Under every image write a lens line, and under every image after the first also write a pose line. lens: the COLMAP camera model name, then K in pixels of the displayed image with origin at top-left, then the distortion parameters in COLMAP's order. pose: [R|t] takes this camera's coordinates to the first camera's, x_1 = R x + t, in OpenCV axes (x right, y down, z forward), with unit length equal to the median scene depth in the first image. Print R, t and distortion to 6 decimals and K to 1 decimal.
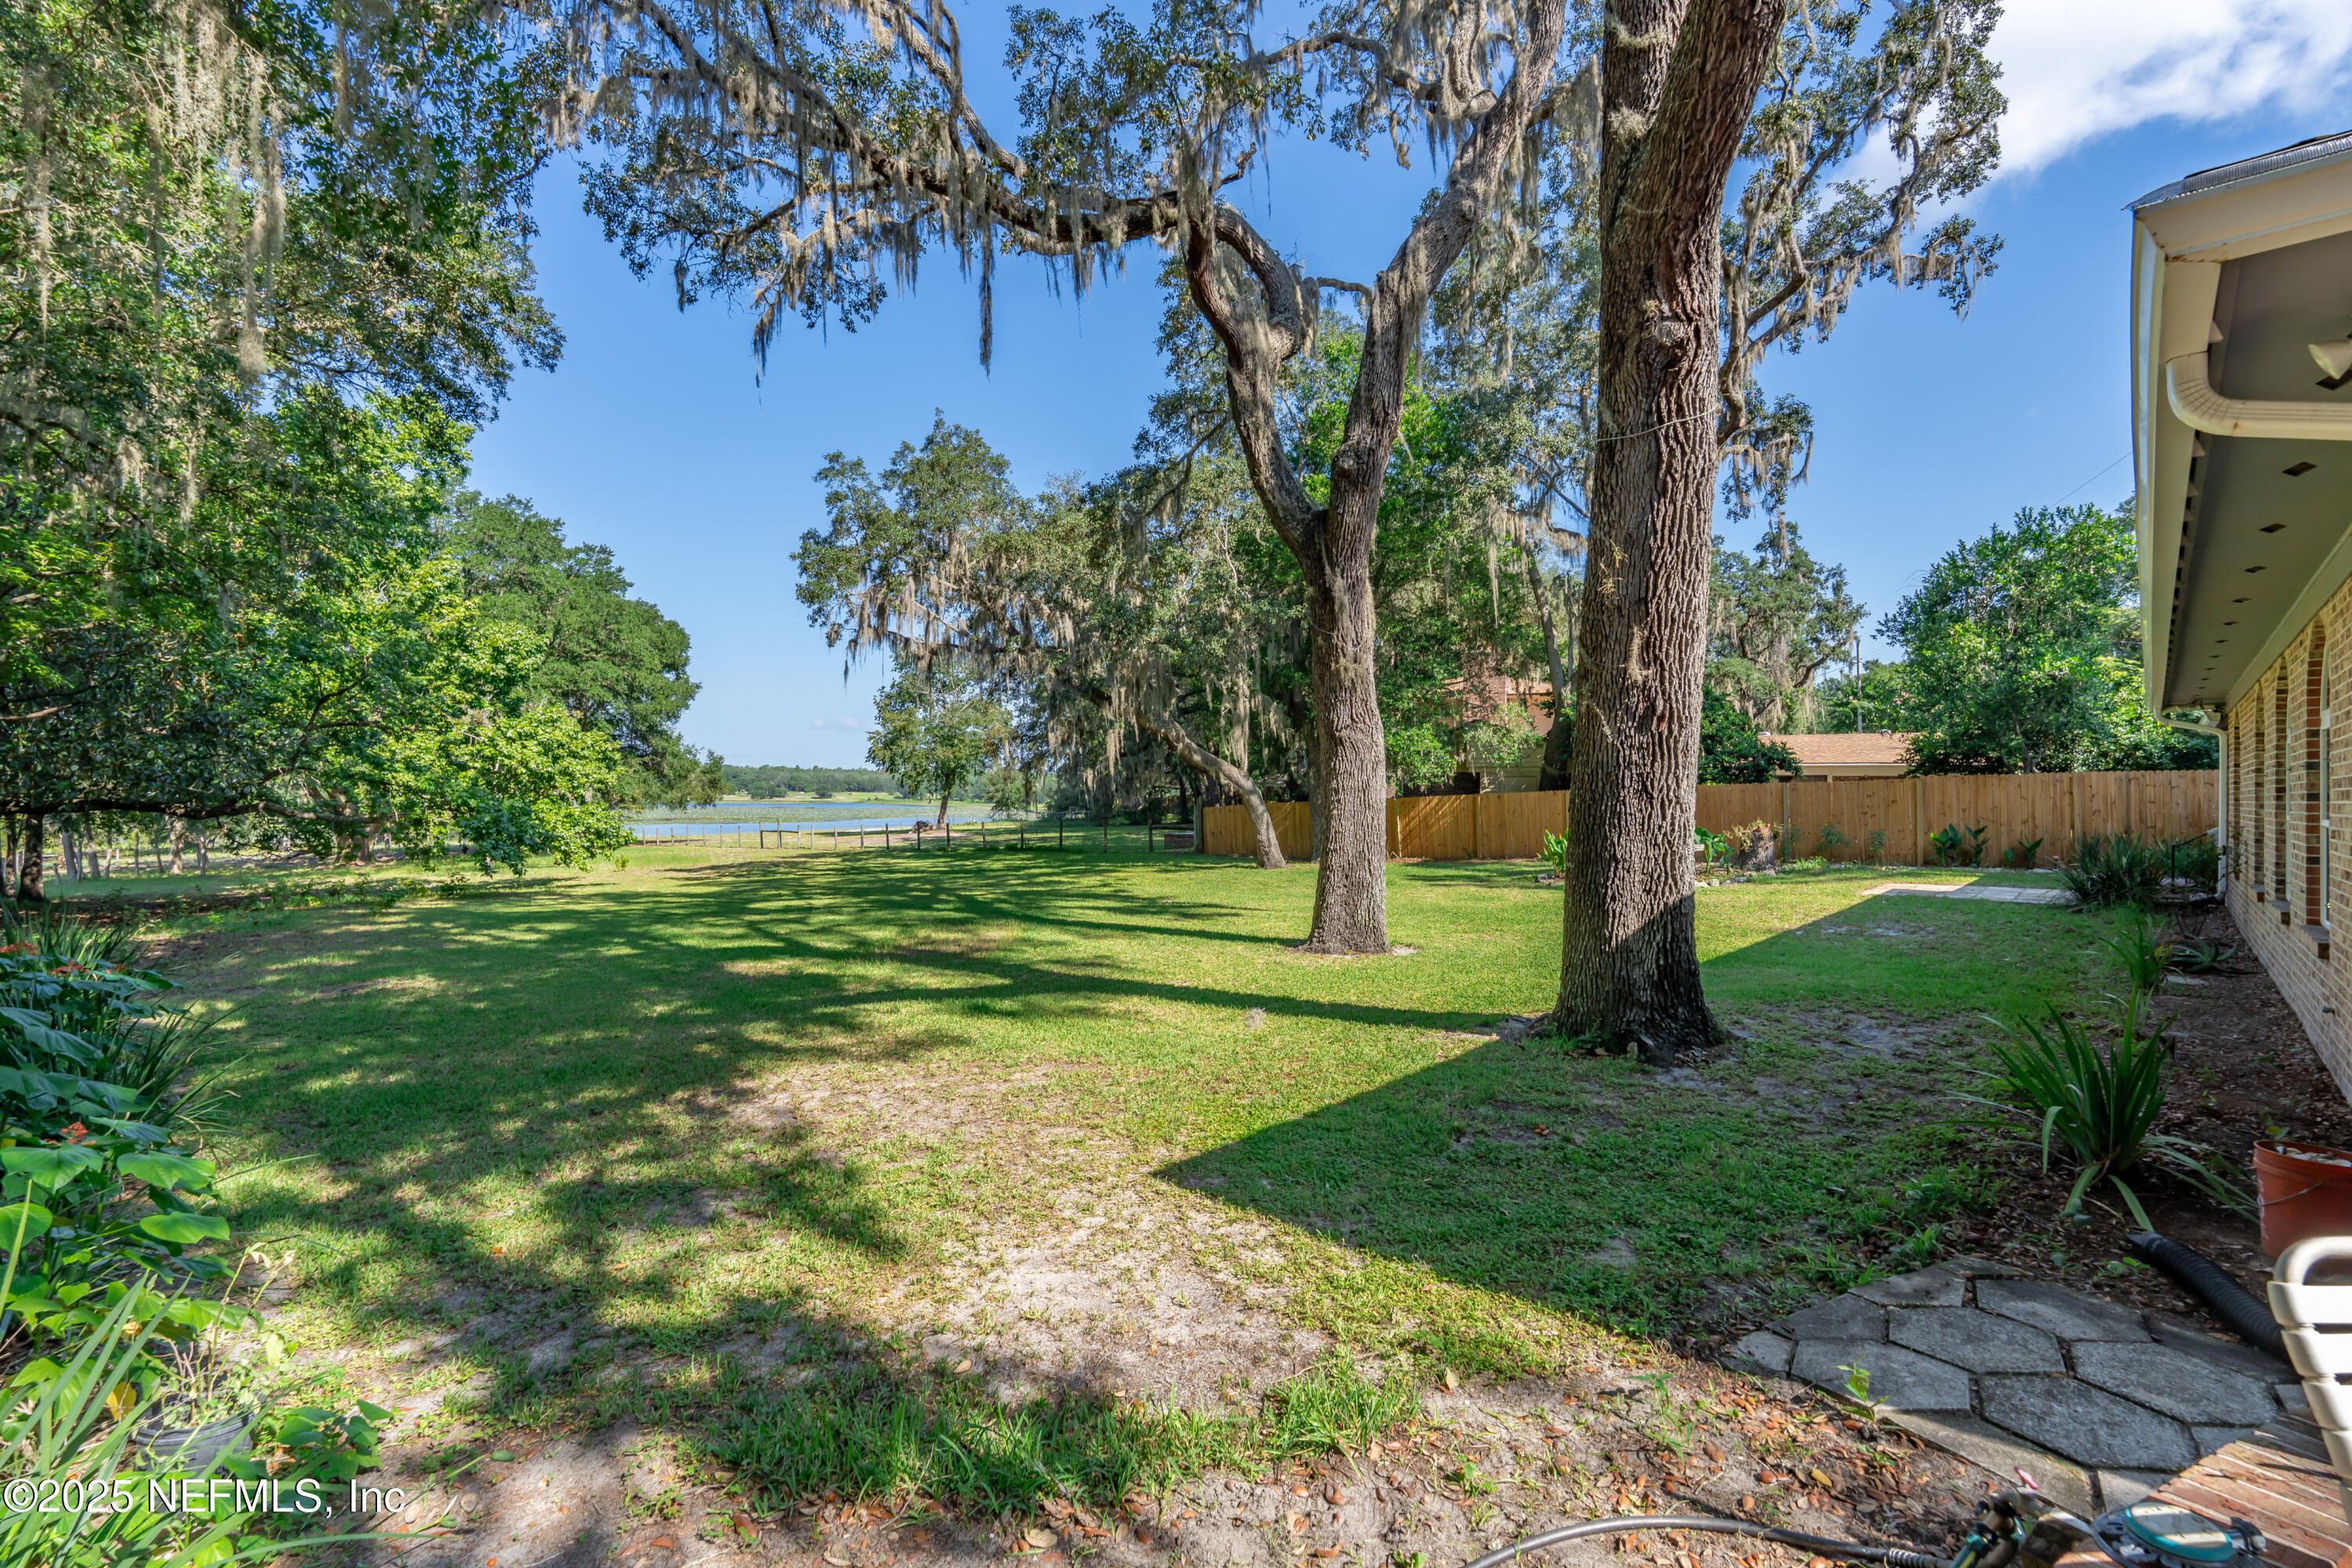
lens RADIAL K [[1027.2, 0, 1177.8], [0, 1027.2, 779.0], [0, 0, 1]] dist [-0.009640, 0.000368]
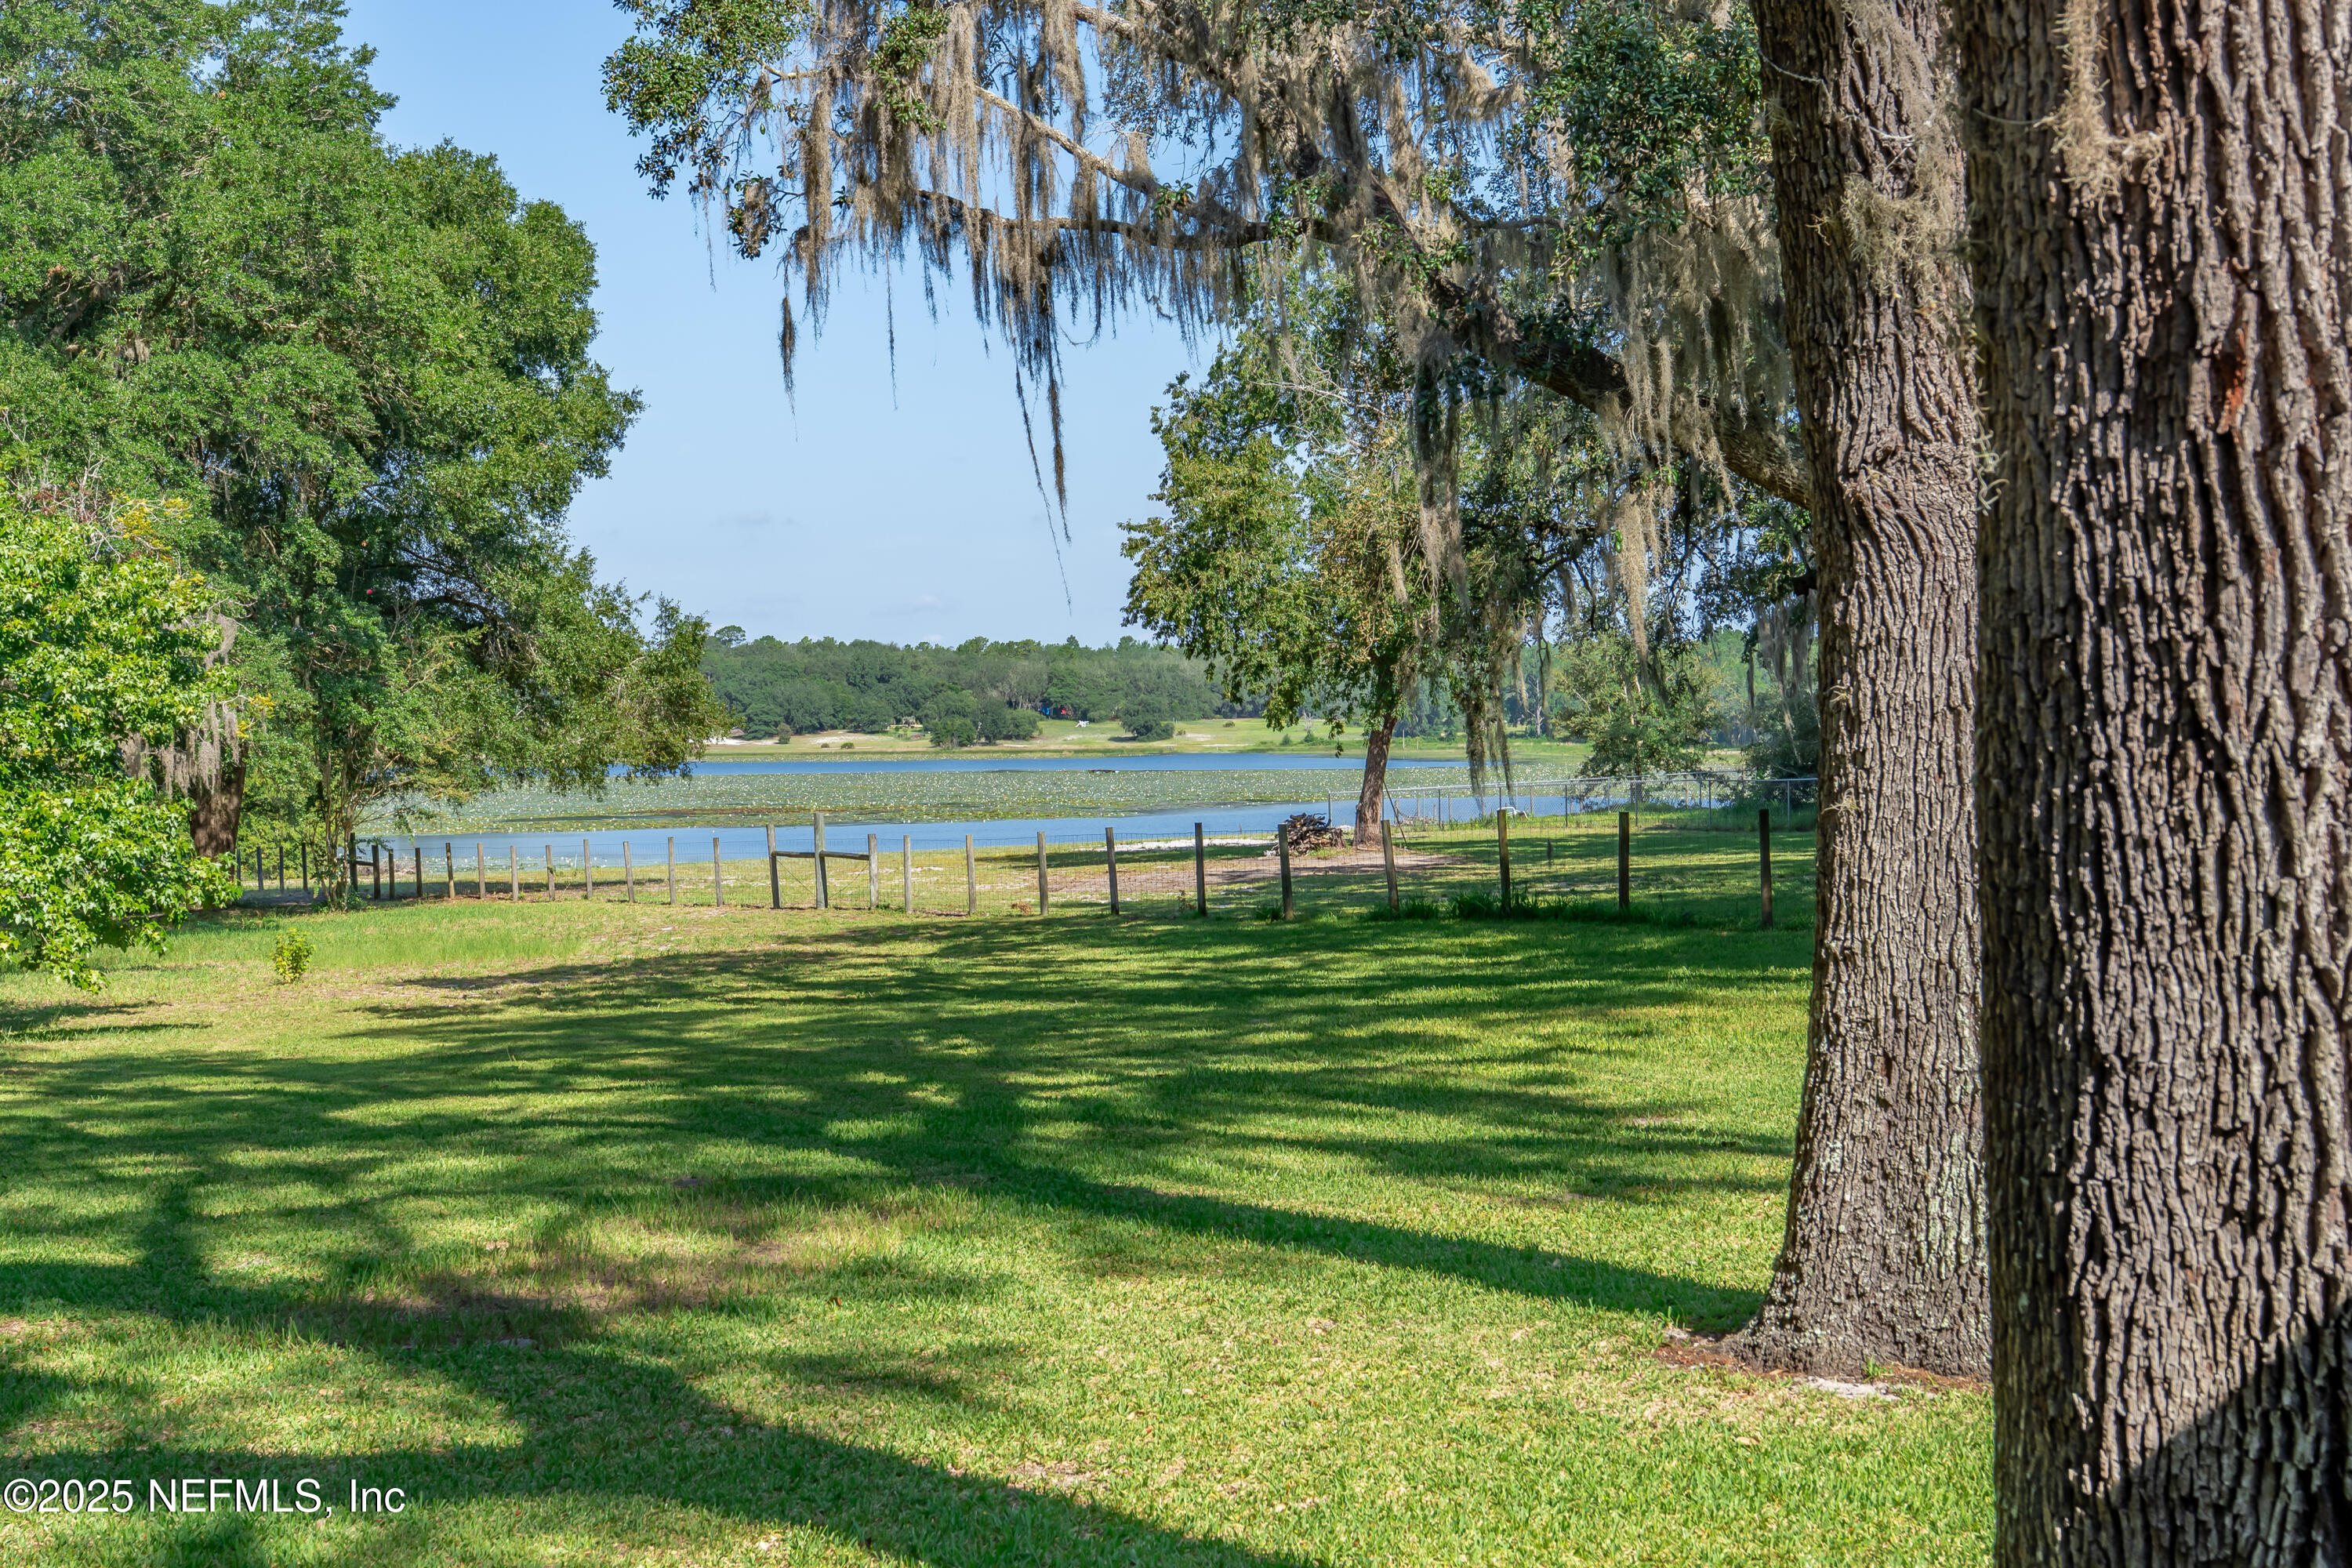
lens RADIAL K [[3453.9, 0, 1171.0], [0, 3453.9, 778.6], [0, 0, 1]] dist [0.032146, 0.000000]
pose [[0.943004, -0.013892, -0.332491, 0.125936], [0.025001, 0.999262, 0.029156, -0.000970], [0.331841, -0.035806, 0.942656, 0.072621]]
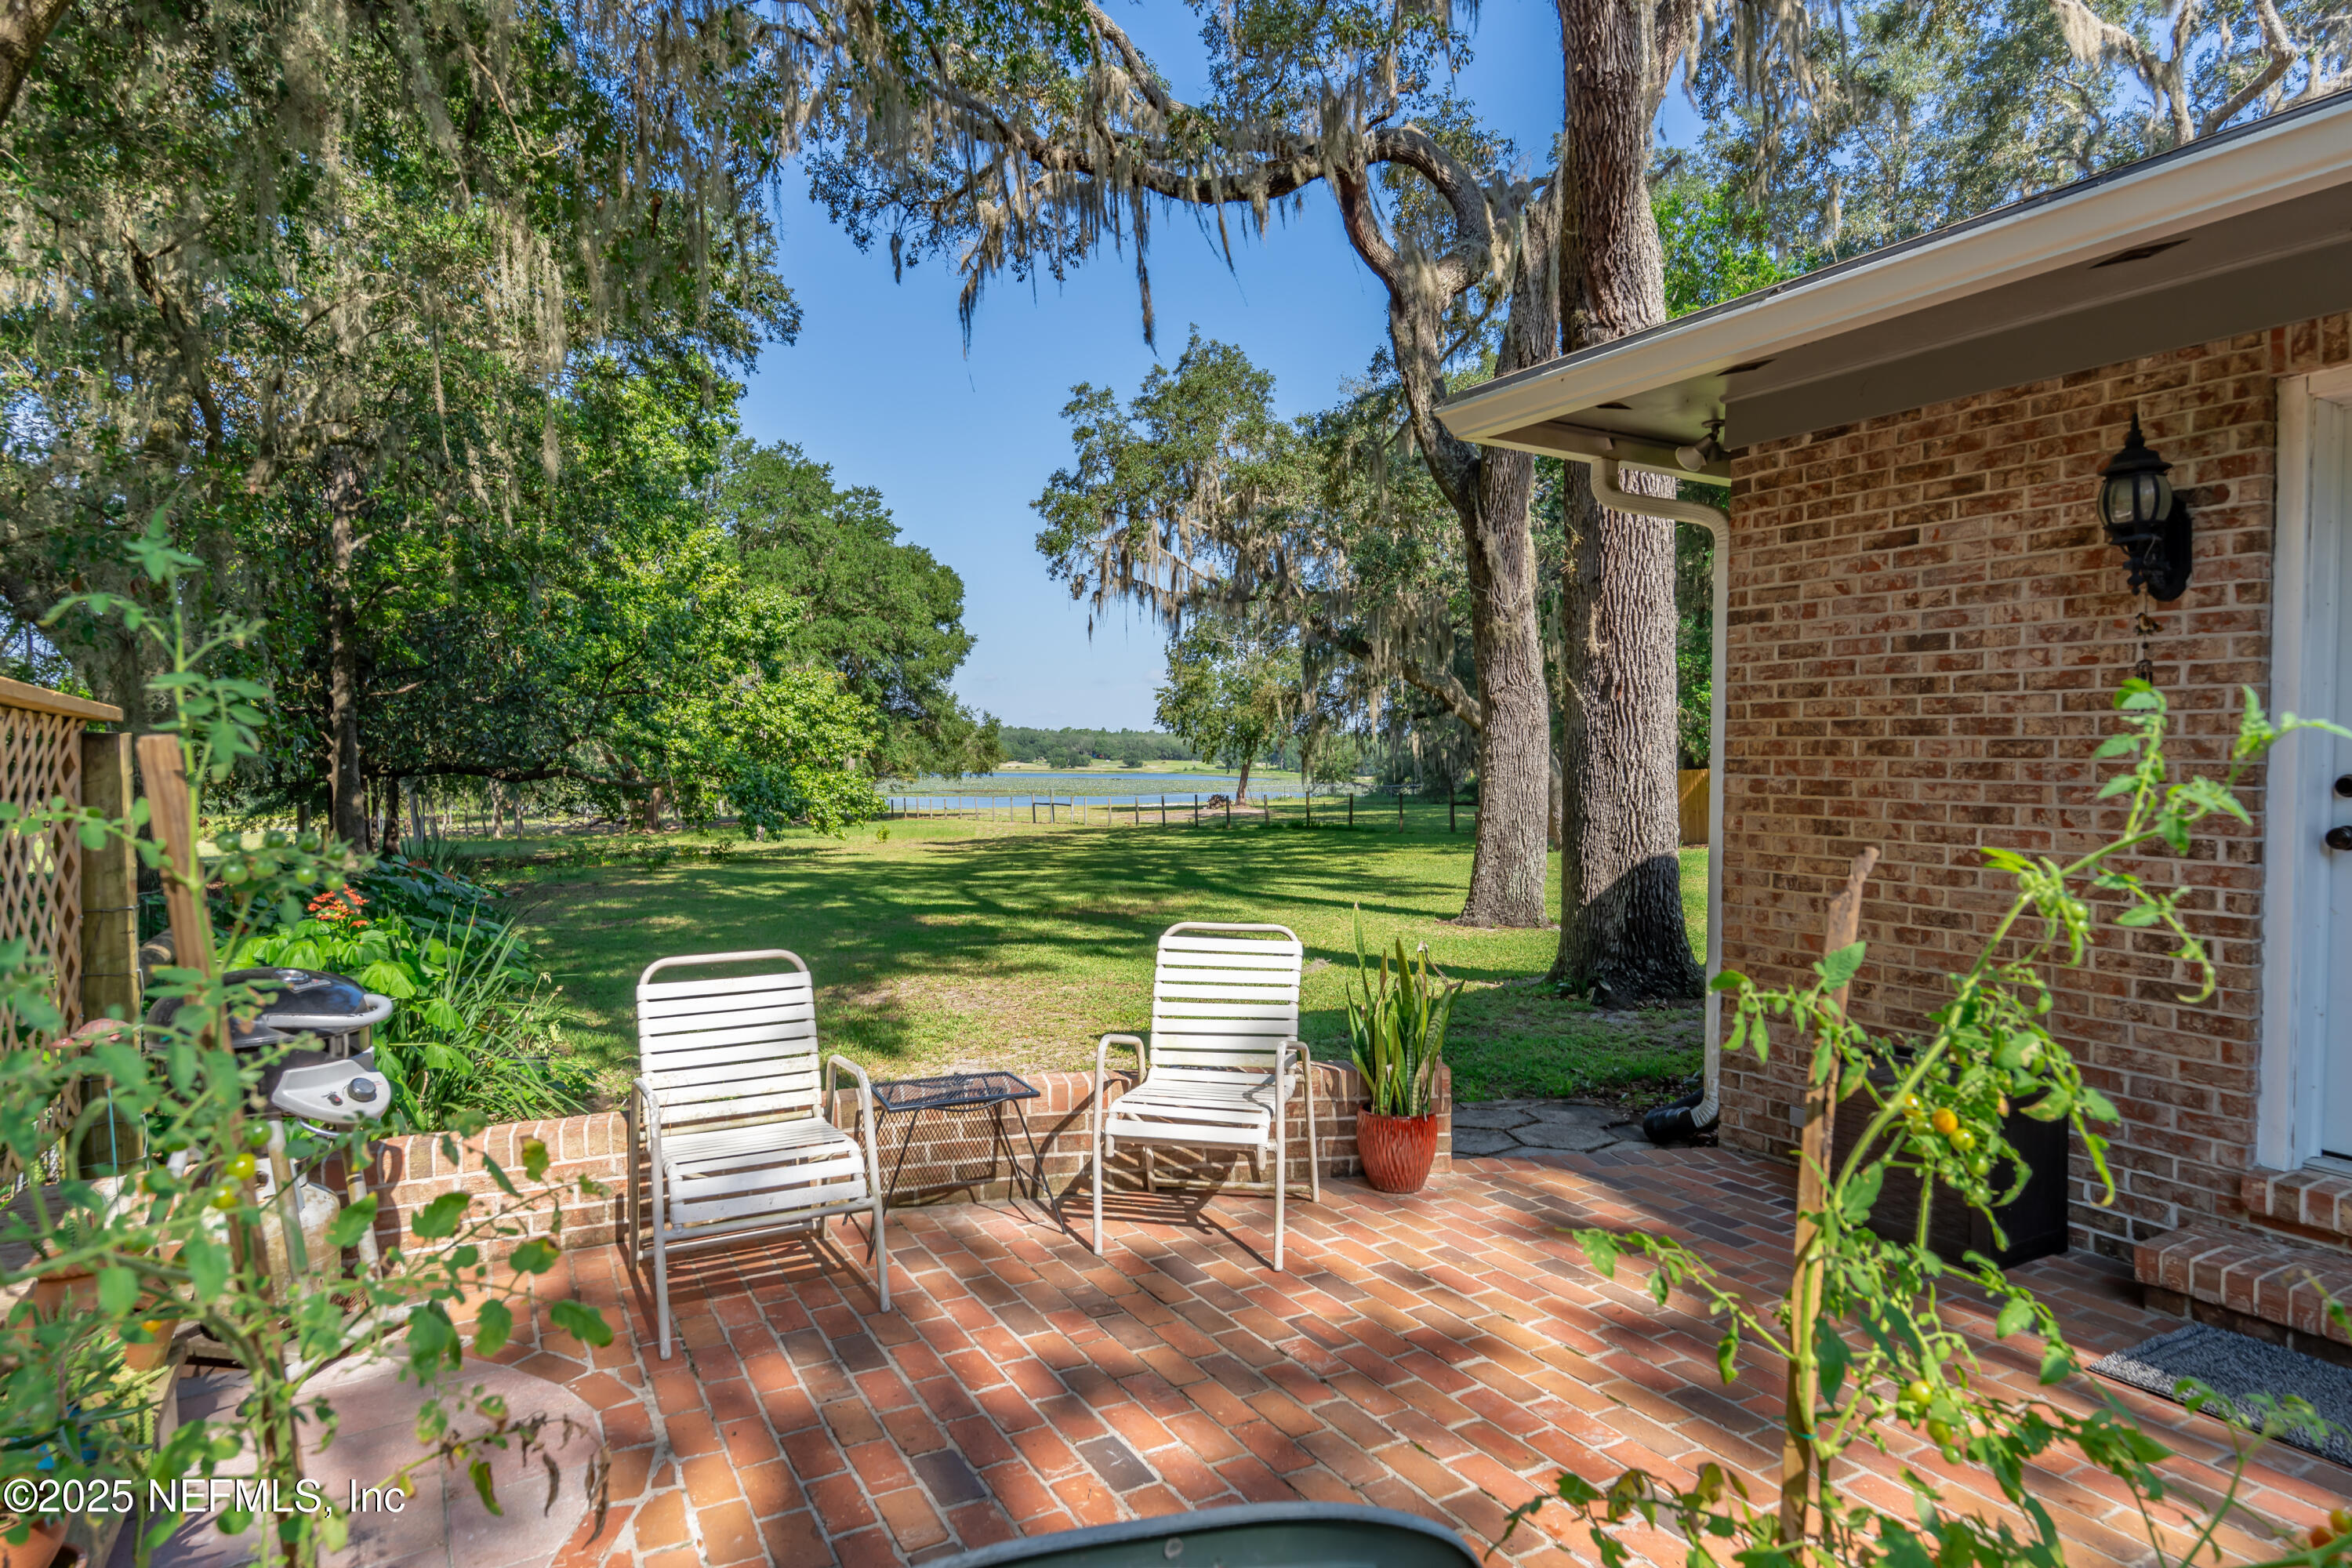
lens RADIAL K [[1341.0, 0, 1182.8], [0, 1341.0, 782.2], [0, 0, 1]] dist [-0.019793, 0.002092]
pose [[0.954994, 0.007741, -0.296526, 0.113659], [0.000633, 0.999604, 0.028136, -0.000016], [0.296626, -0.027057, 0.954610, -0.121241]]
